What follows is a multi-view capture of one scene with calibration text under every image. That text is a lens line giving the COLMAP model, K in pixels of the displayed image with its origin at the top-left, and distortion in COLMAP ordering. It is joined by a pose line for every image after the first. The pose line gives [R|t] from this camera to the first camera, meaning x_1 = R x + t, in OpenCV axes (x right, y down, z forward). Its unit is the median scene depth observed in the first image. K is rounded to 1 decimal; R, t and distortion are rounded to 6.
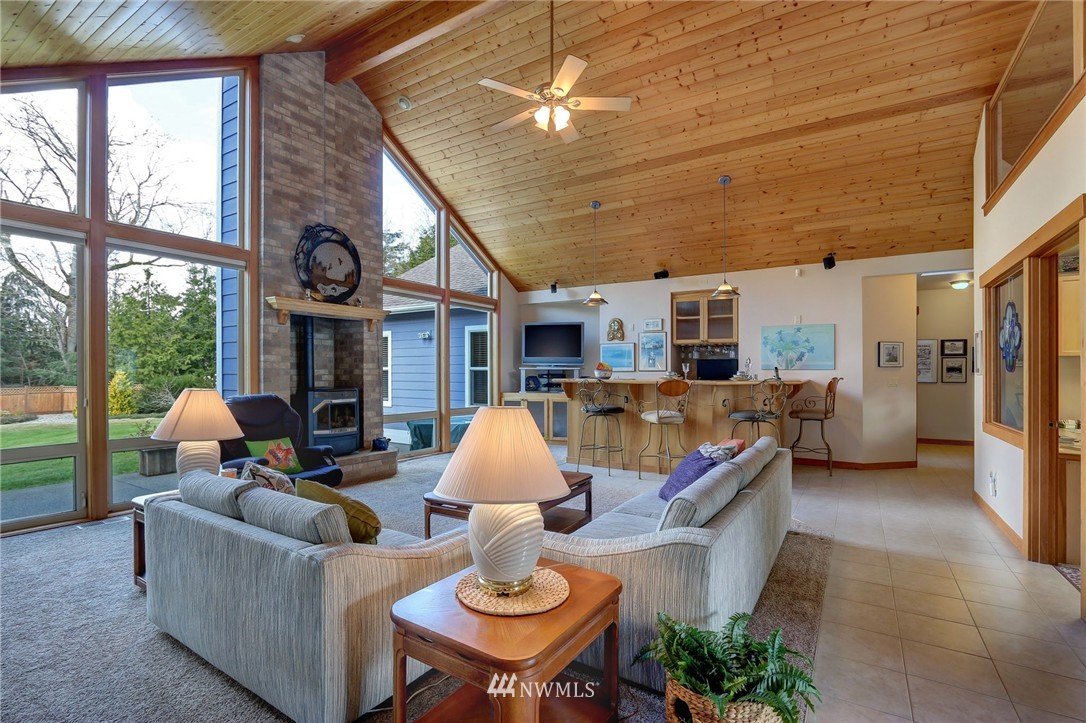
lens RADIAL K [[504.5, 0, 542.7], [0, 504.5, 361.7], [0, 0, 1]] dist [-0.003204, 0.000140]
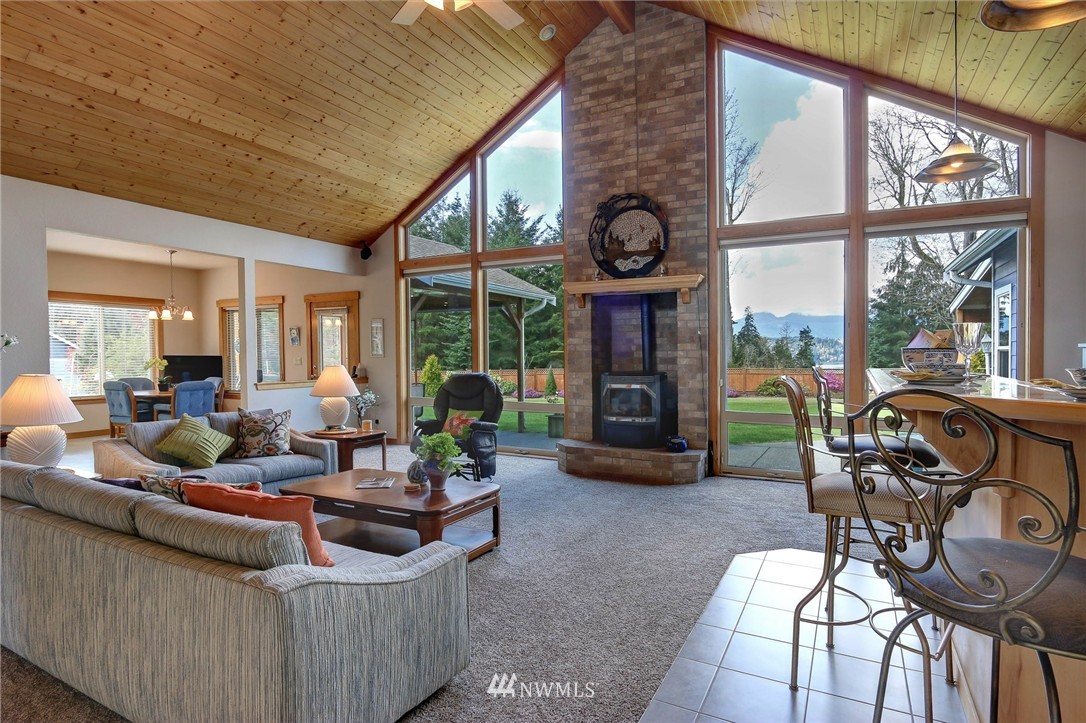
lens RADIAL K [[580.1, 0, 544.4], [0, 580.1, 367.9], [0, 0, 1]] dist [0.007090, 0.000494]
pose [[0.083710, 0.006427, -0.996469, 0.591645], [0.010952, 0.999913, 0.007369, 0.034985], [0.996430, -0.011530, 0.083633, 0.739331]]
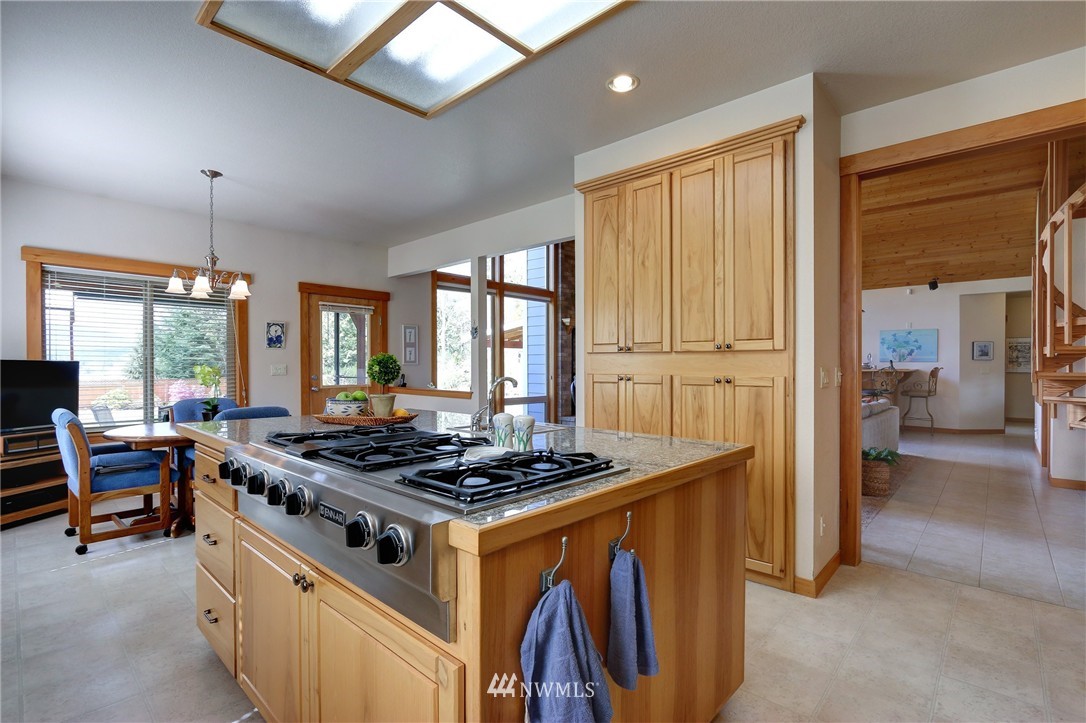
lens RADIAL K [[504.5, 0, 543.7], [0, 504.5, 365.5], [0, 0, 1]] dist [-0.003204, 0.000140]
pose [[0.984893, 0.001340, -0.173157, -0.275756], [0.000905, 0.999917, 0.012885, 0.008008], [0.173160, -0.012847, 0.984810, -0.613438]]
